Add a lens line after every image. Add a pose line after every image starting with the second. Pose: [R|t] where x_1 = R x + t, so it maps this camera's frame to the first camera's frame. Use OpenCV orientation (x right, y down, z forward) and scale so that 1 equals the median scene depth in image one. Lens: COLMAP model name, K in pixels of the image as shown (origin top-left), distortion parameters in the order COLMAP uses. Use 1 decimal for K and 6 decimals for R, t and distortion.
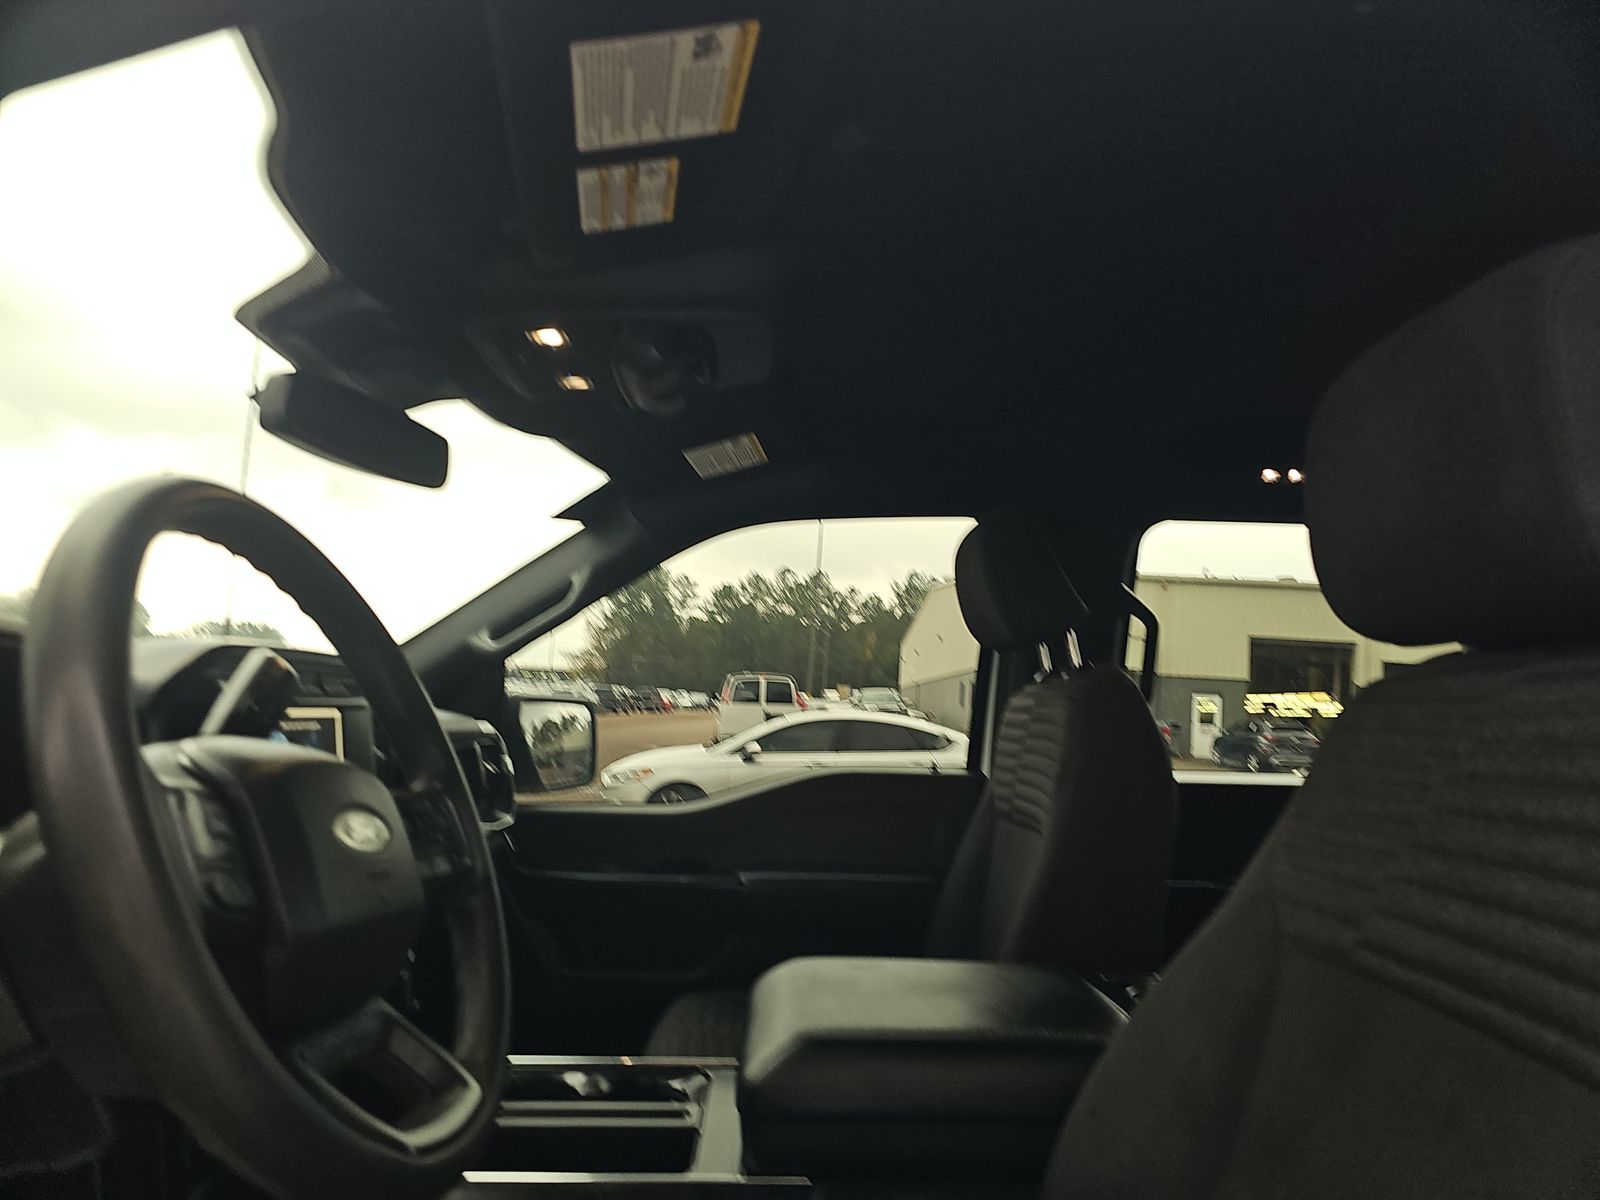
lens RADIAL K [[1055.6, 0, 817.9], [0, 1055.6, 634.3], [0, 0, 1]] dist [0.056059, -0.067022]
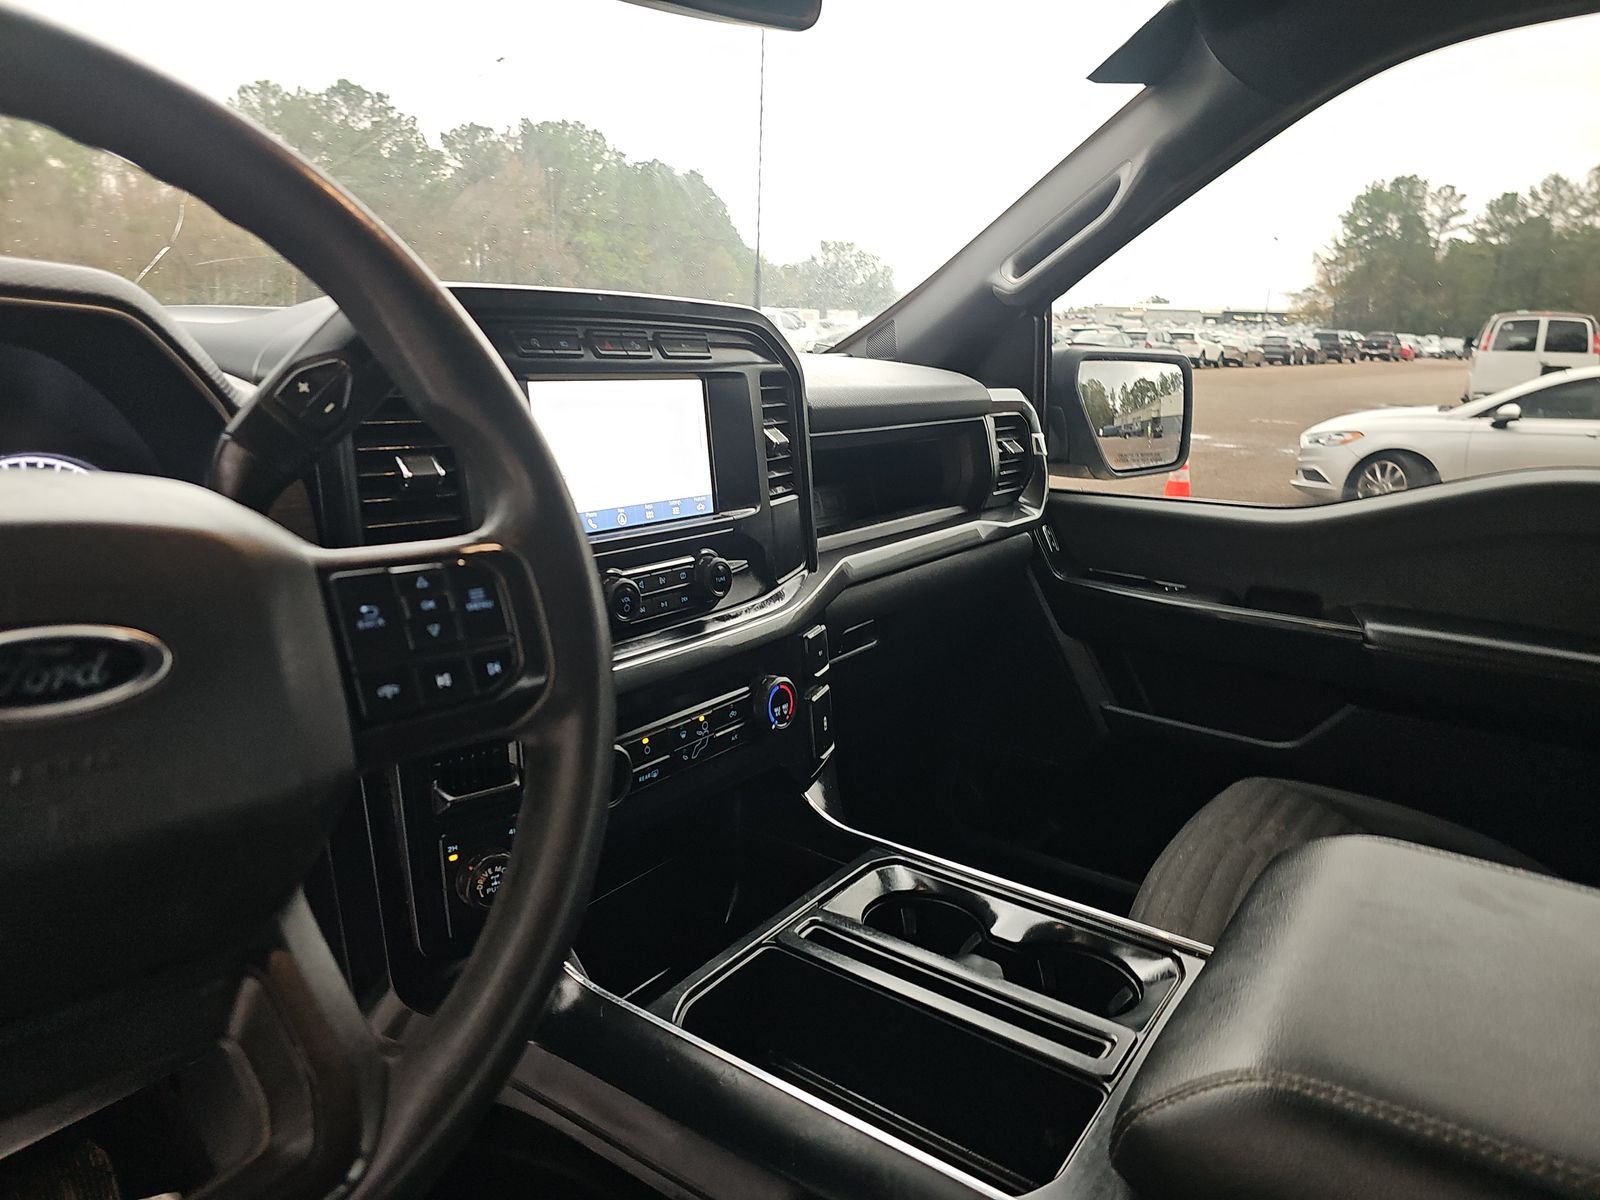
lens RADIAL K [[1055.6, 0, 802.6], [0, 1055.6, 587.6], [0, 0, 1]] dist [0.056059, -0.067022]
pose [[0.793321, 0.125403, -0.595748, 0.034733], [0.046043, 0.963394, 0.264105, 0.009197], [0.607060, -0.236950, 0.758507, 0.214679]]
